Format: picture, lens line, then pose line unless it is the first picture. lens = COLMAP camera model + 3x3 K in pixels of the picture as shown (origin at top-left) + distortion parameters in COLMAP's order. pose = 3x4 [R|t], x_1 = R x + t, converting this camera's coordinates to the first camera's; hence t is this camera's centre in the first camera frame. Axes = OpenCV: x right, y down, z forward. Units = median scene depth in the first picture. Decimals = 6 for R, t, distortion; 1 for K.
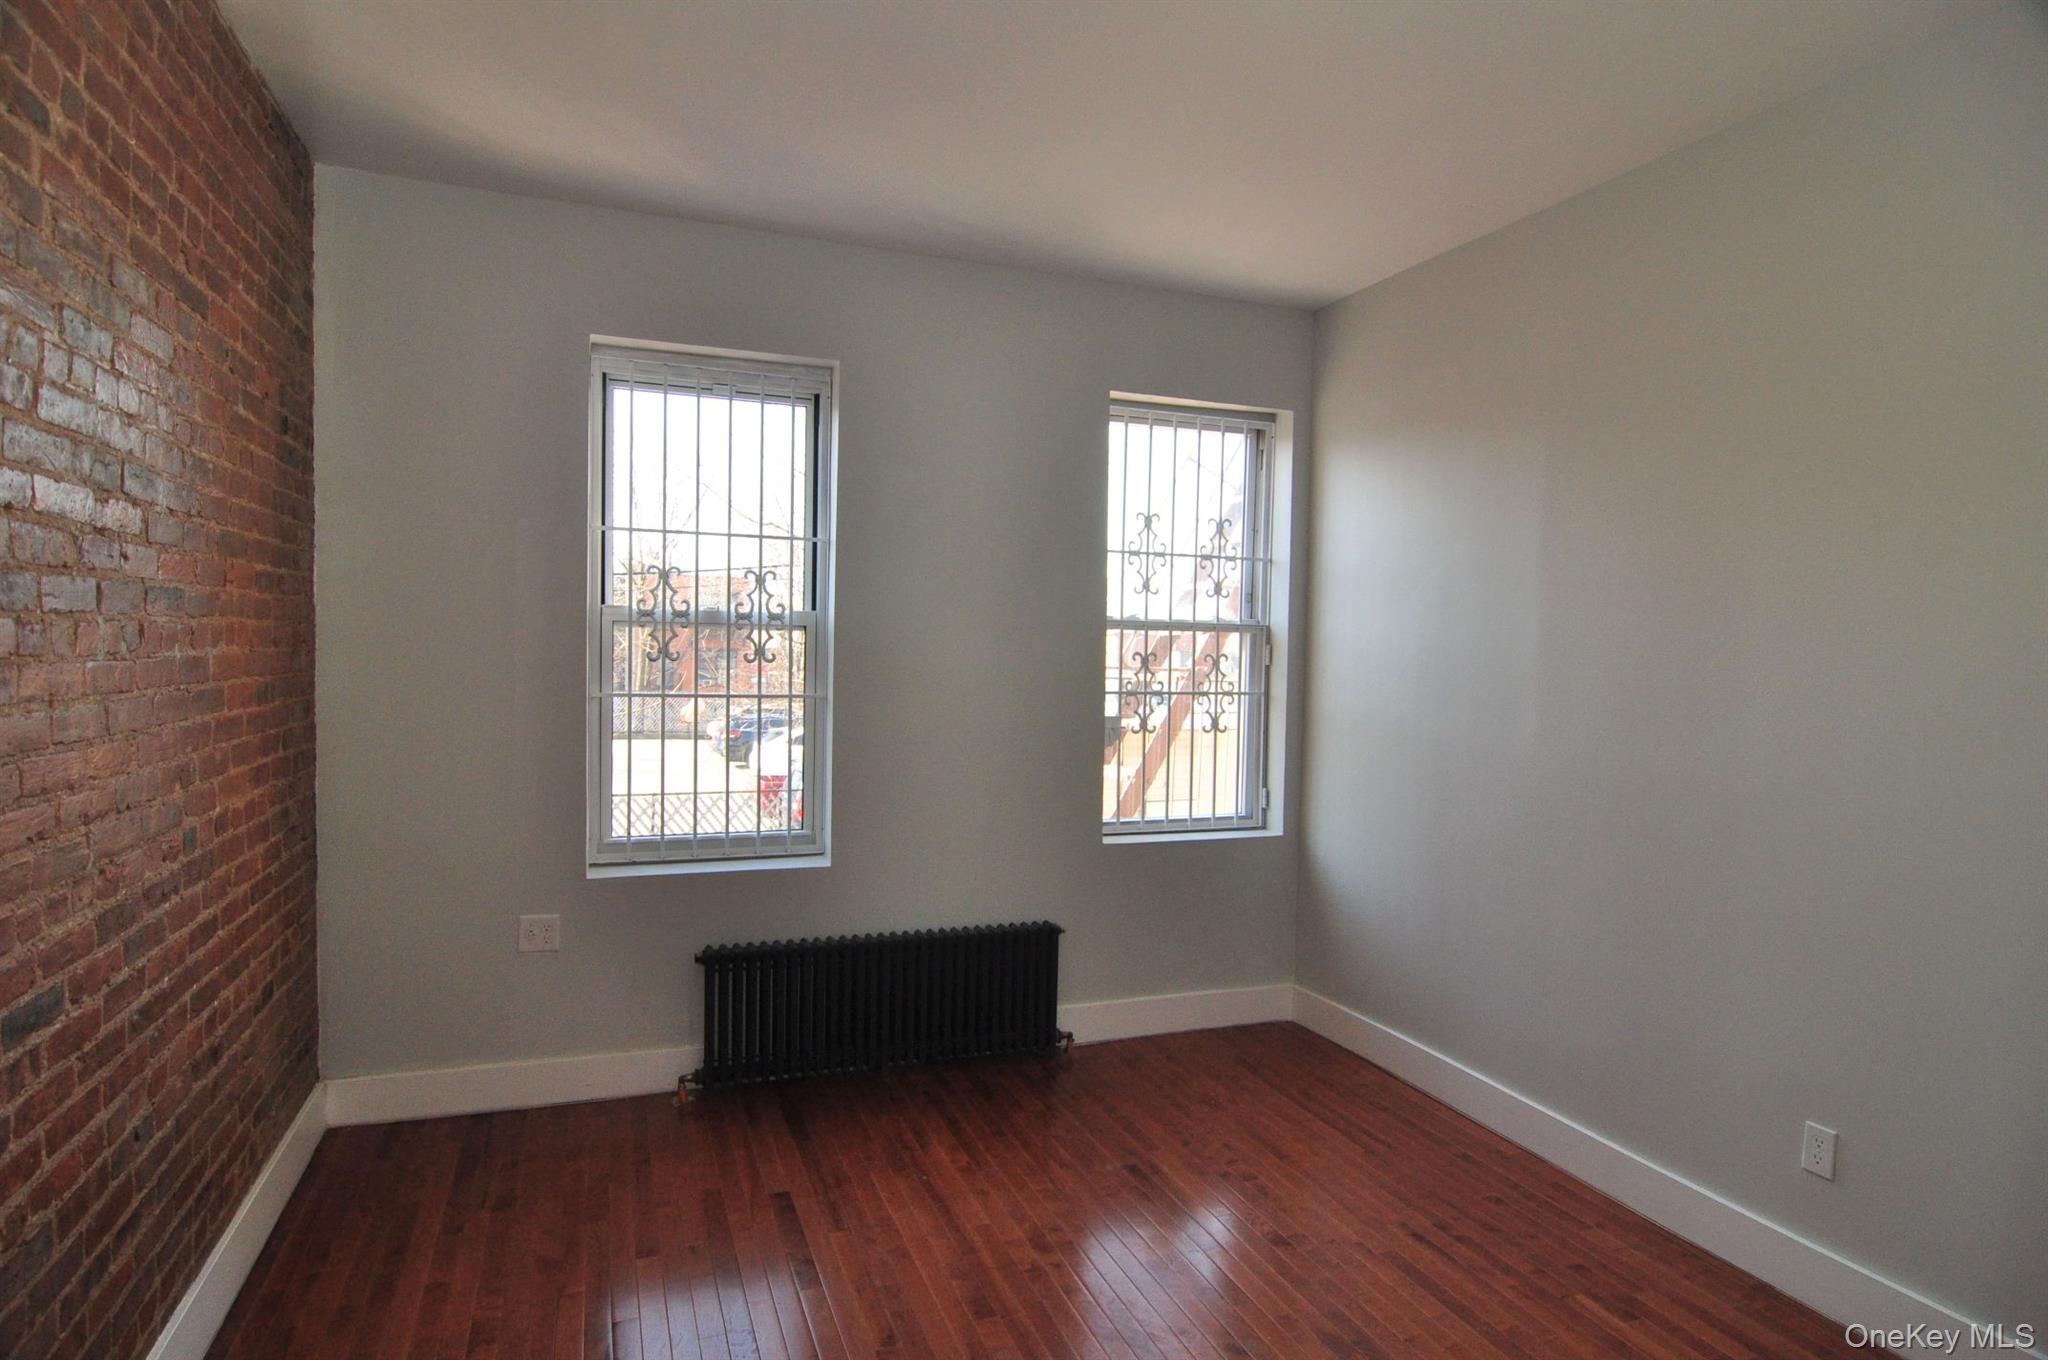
lens RADIAL K [[1119.6, 0, 1027.3], [0, 1119.6, 672.5], [0, 0, 1]] dist [0.000396, -0.008072]
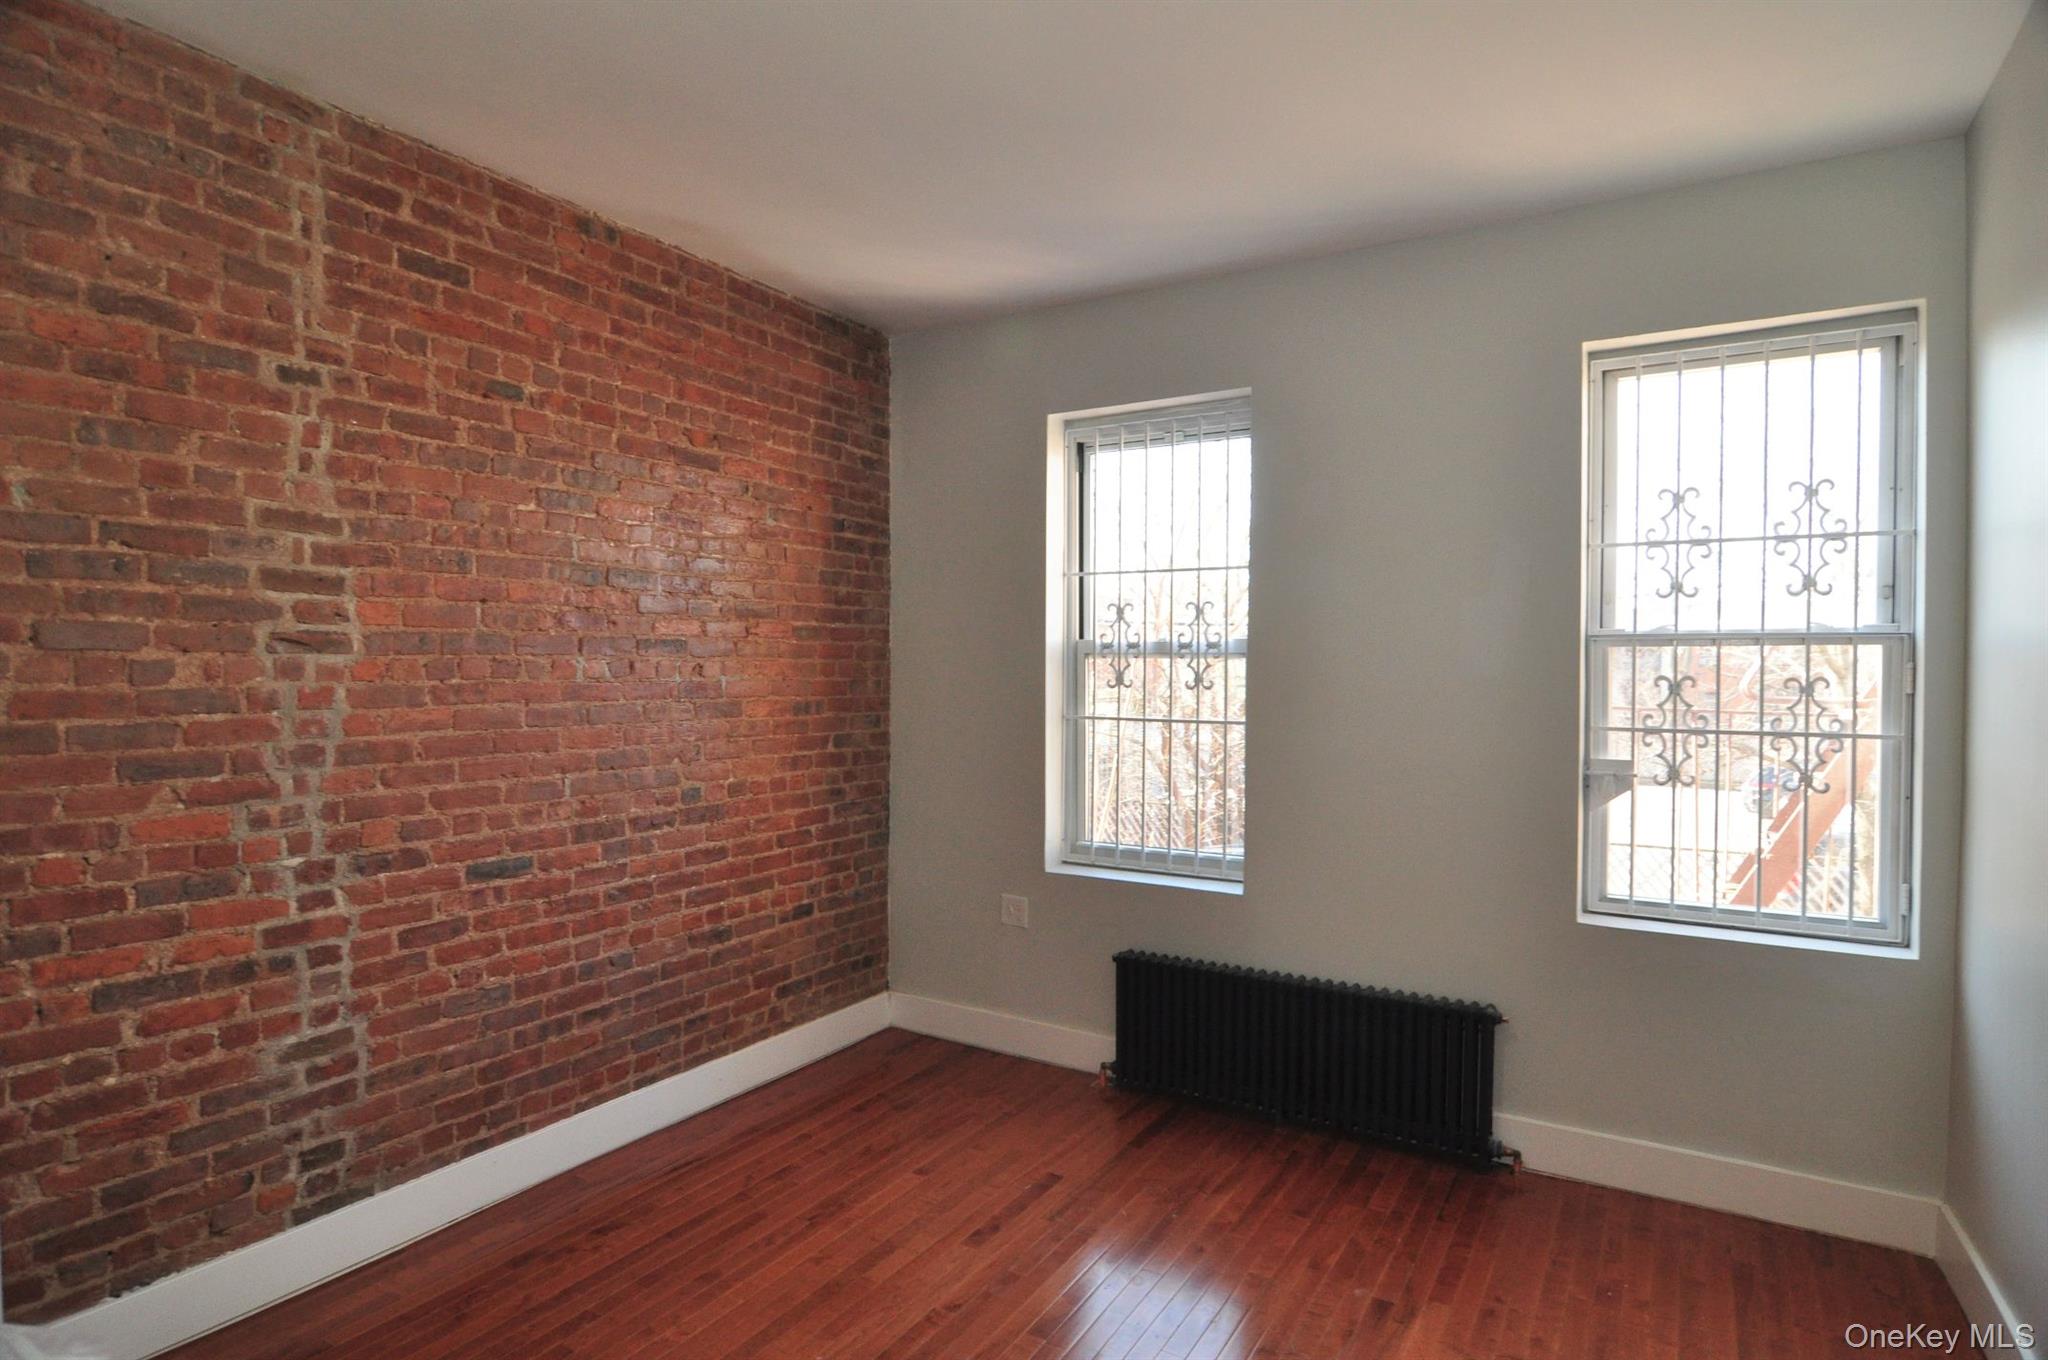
lens RADIAL K [[1119.6, 0, 1027.3], [0, 1119.6, 672.5], [0, 0, 1]] dist [0.000396, -0.008072]
pose [[0.605394, -0.015431, -0.795776, 0.464687], [-0.013549, 0.999467, -0.029689, 0.008011], [0.795811, 0.028755, 0.604862, 0.225470]]
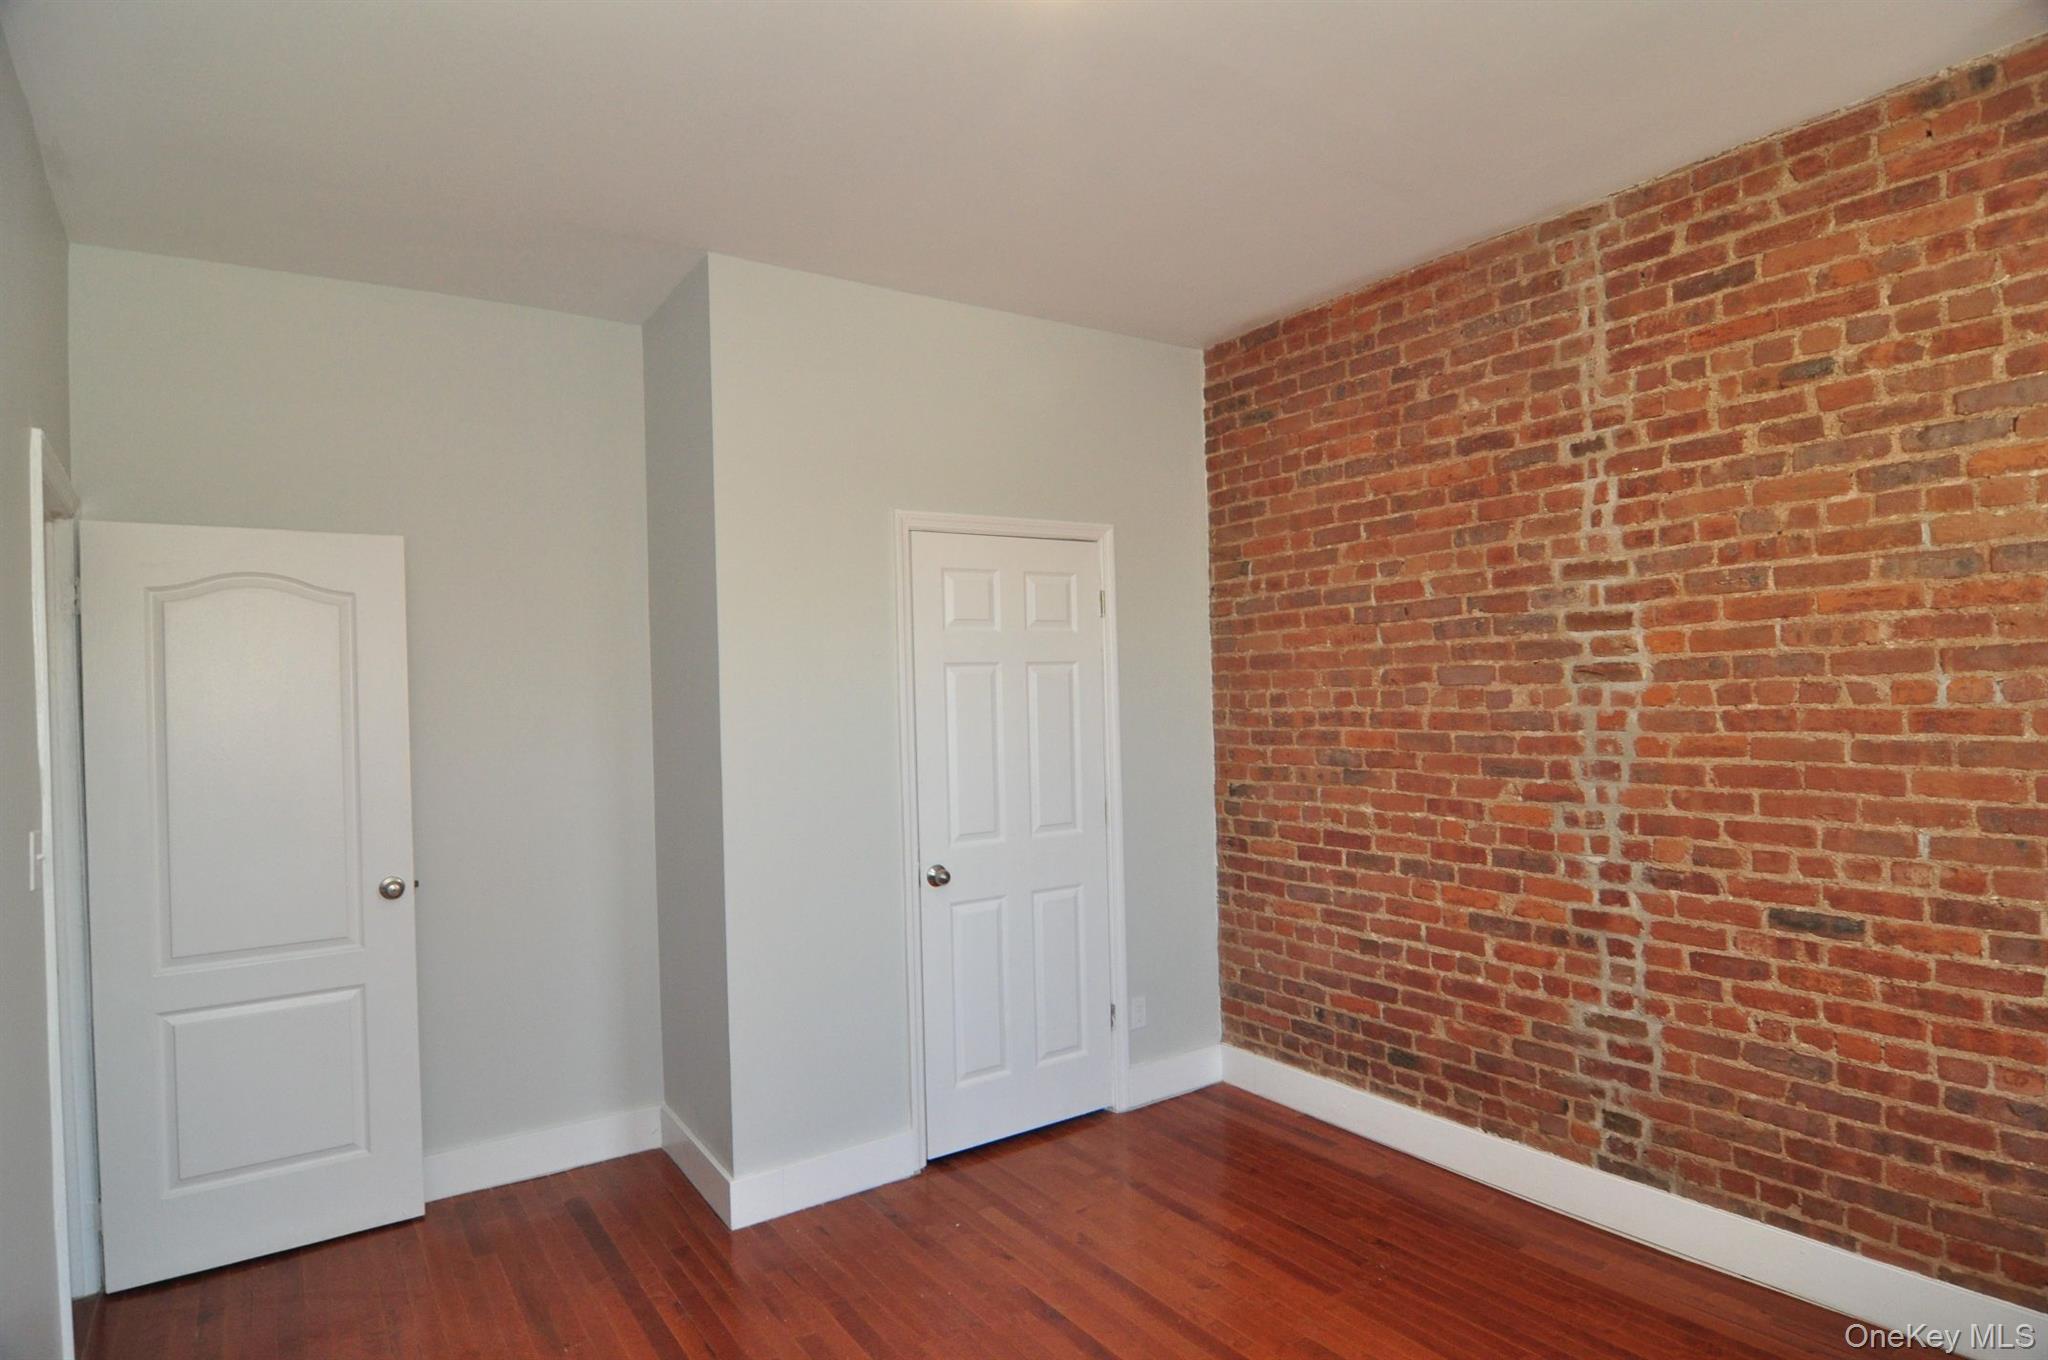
lens RADIAL K [[1119.6, 0, 1027.3], [0, 1119.6, 672.5], [0, 0, 1]] dist [0.000396, -0.008072]
pose [[-0.972916, 0.002157, -0.231147, 0.243757], [0.000851, 0.999983, 0.005750, -0.028257], [0.231155, 0.005397, -0.972902, 0.937675]]
